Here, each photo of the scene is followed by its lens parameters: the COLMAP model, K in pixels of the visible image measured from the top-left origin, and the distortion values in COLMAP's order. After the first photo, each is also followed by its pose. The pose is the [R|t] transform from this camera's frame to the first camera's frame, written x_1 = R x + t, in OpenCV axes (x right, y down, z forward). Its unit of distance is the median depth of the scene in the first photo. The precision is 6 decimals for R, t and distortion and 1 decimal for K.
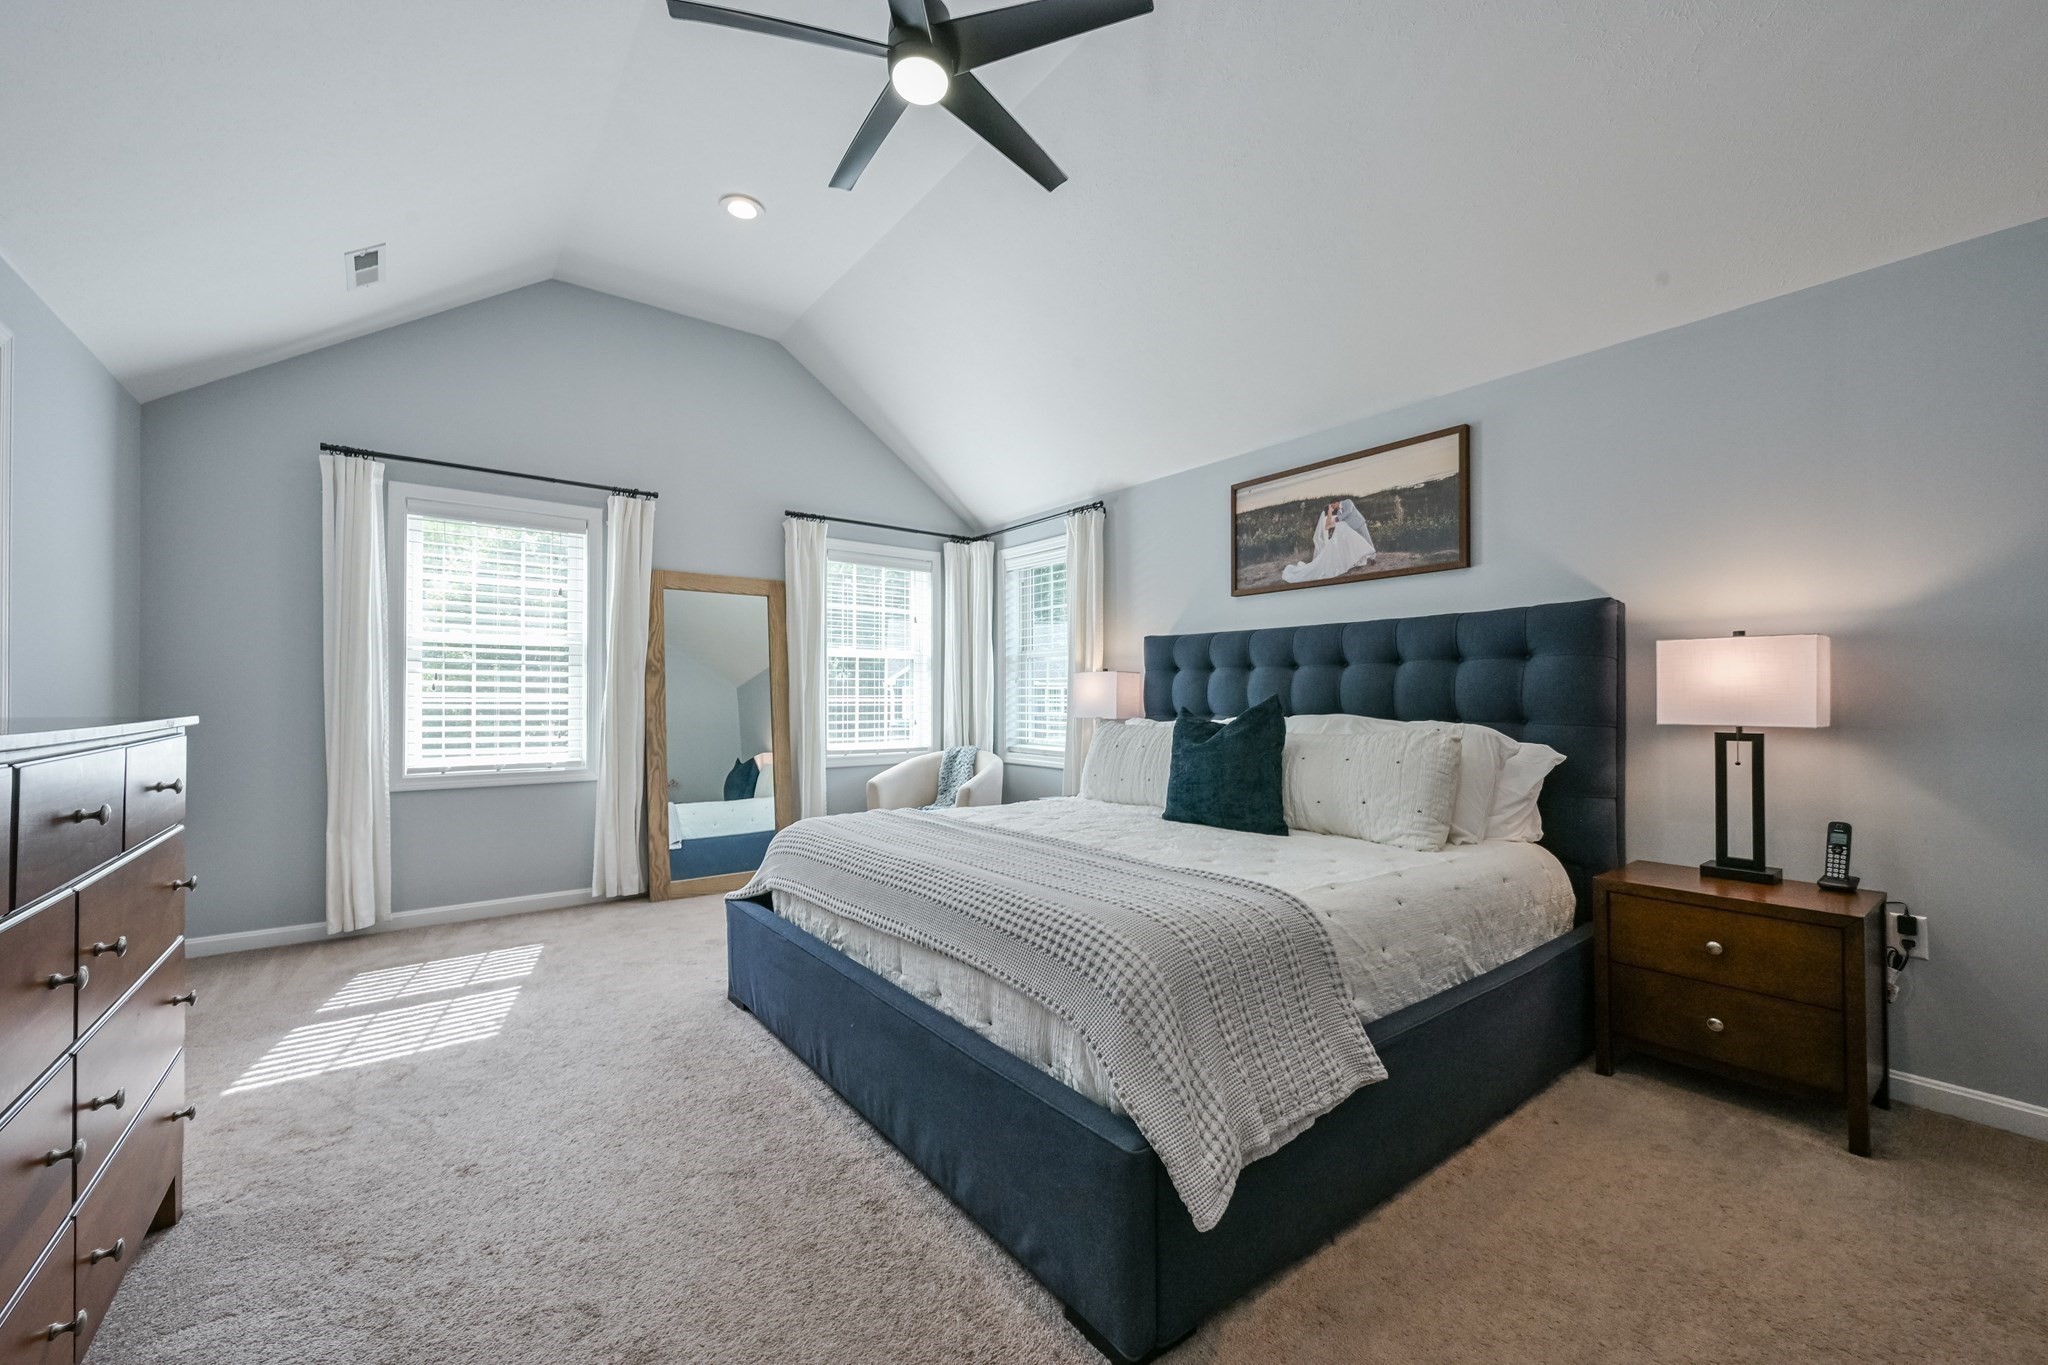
lens RADIAL K [[807.5, 0, 1007.9], [0, 807.5, 686.6], [0, 0, 1]] dist [0.004456, 0.000077]
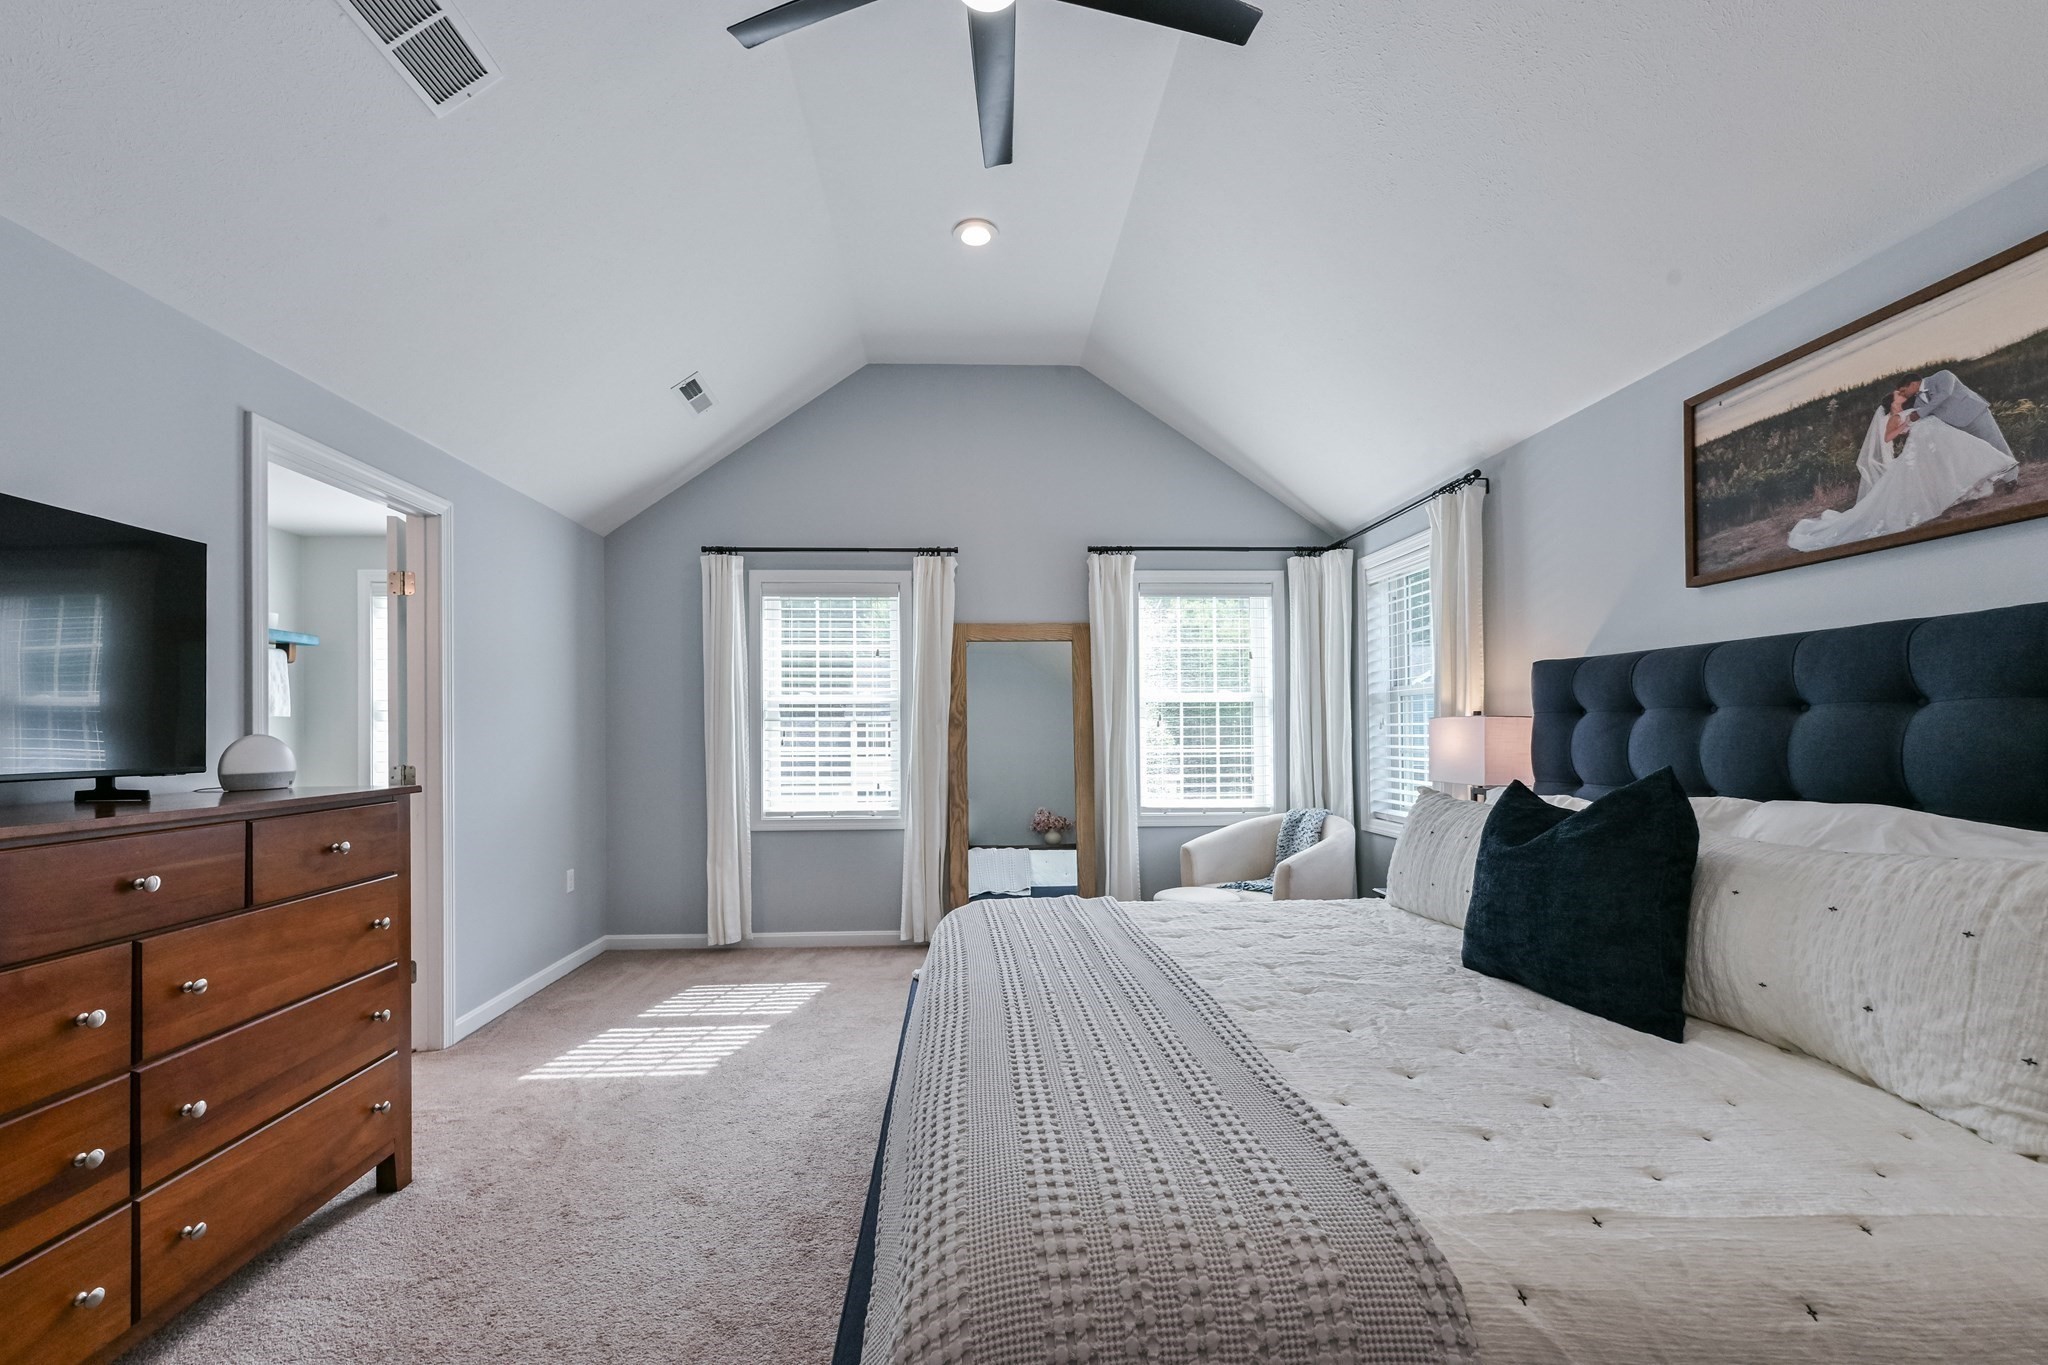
lens RADIAL K [[807.3, 0, 982.7], [0, 807.3, 723.8], [0, 0, 1]] dist [0.001895, 0.000491]
pose [[0.820146, -0.015216, -0.571952, 0.176667], [0.015954, 0.999866, -0.003724, -0.016100], [0.571932, -0.006071, 0.820279, 0.198725]]
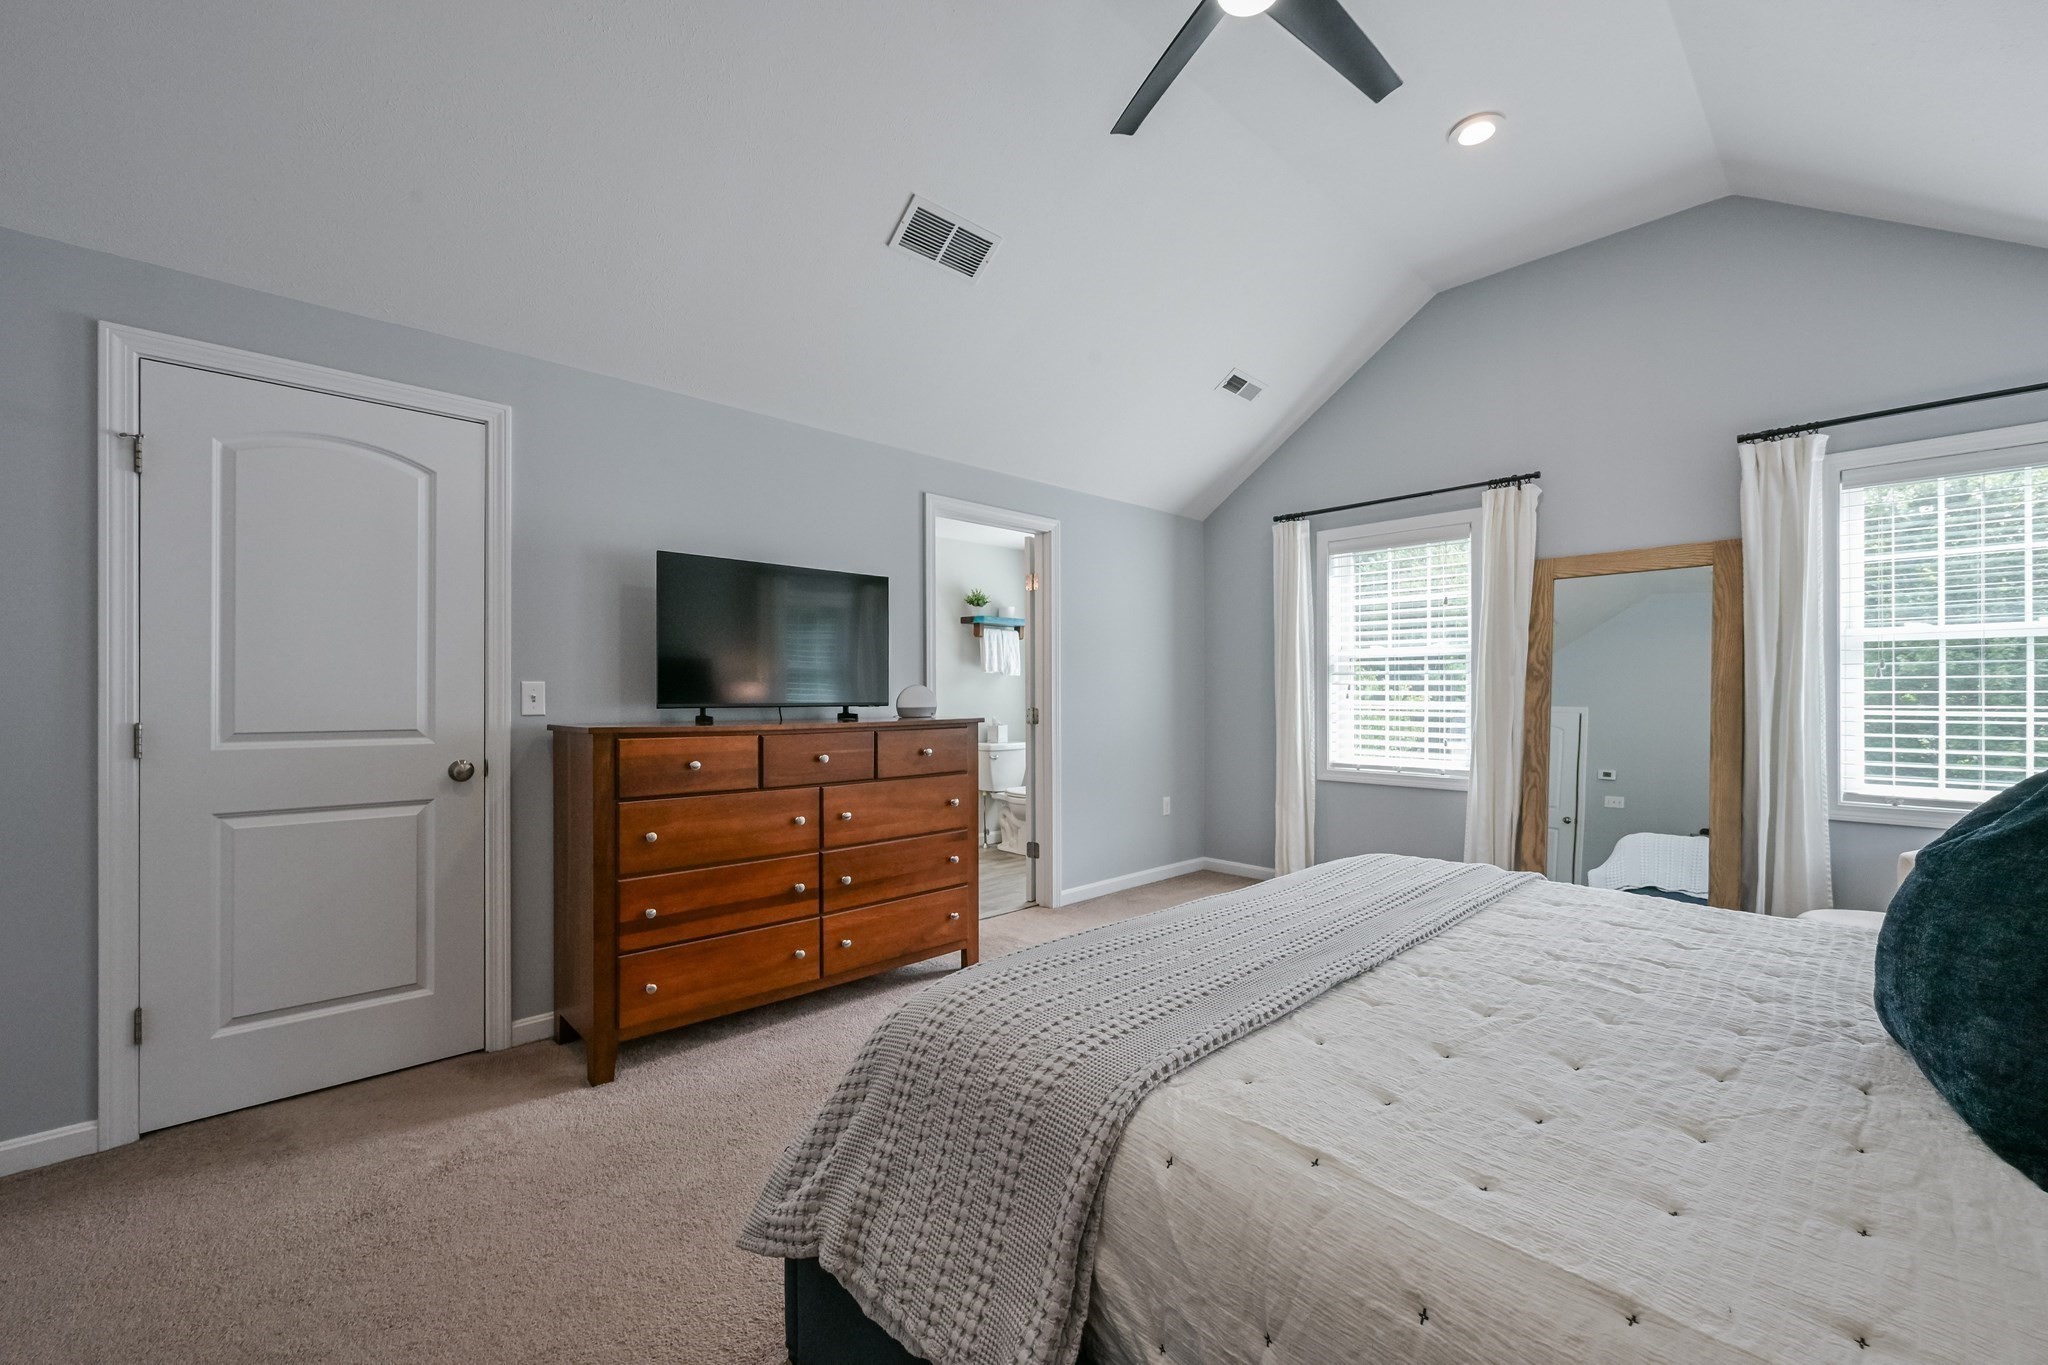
lens RADIAL K [[810.2, 0, 1039.9], [0, 810.2, 692.7], [0, 0, 1]] dist [-0.000374, -0.000323]
pose [[0.133285, -0.005116, -0.991064, 0.382351], [0.013199, 0.999907, -0.003387, -0.005743], [0.990990, -0.012630, 0.133341, 0.365362]]
